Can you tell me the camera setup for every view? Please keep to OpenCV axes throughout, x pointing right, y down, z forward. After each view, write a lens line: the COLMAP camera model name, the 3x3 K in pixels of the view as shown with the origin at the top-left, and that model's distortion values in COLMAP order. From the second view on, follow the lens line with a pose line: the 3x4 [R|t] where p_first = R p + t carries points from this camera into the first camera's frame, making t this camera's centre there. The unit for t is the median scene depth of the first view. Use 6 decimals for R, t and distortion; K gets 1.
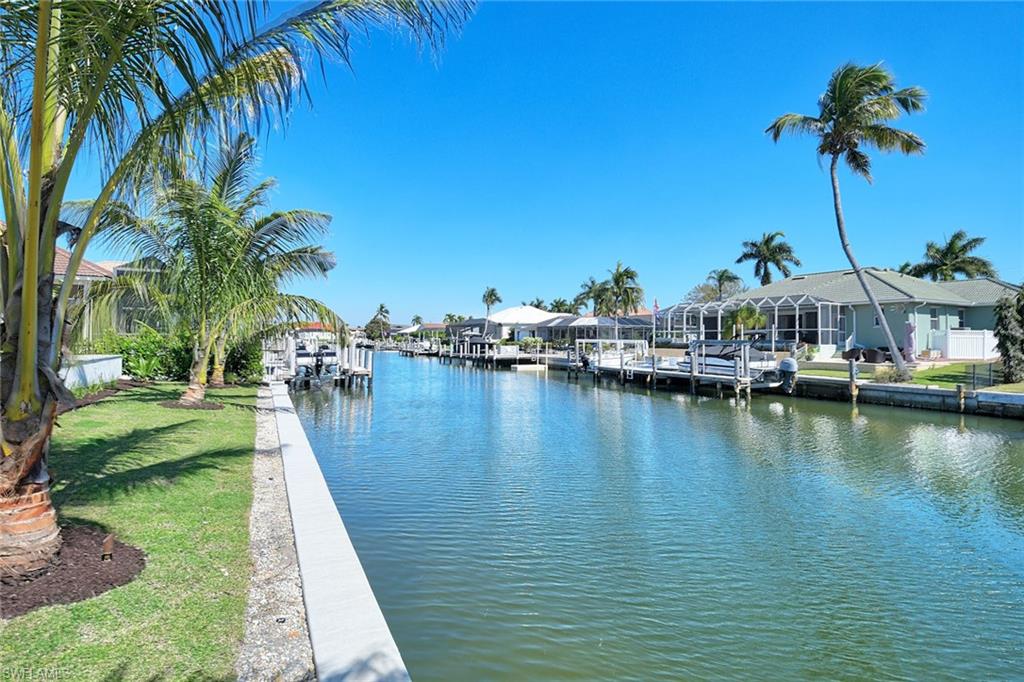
lens RADIAL K [[449.9, 0, 507.9], [0, 449.9, 338.8], [0, 0, 1]] dist [0.000897, 0.000175]
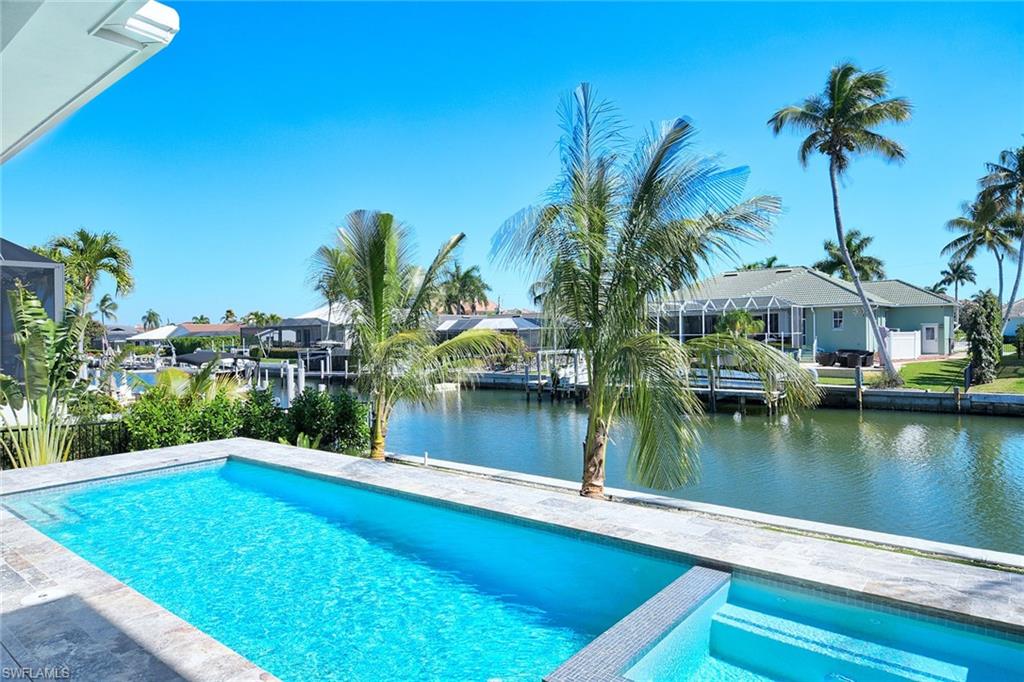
lens RADIAL K [[613.1, 0, 512.0], [0, 613.1, 341.0], [0, 0, 1]] dist [0.041883, 0.000583]
pose [[0.916287, -0.027506, 0.399577, -0.452621], [0.024629, 0.999621, 0.012334, -0.042668], [-0.399765, -0.001460, 0.916617, 0.045048]]
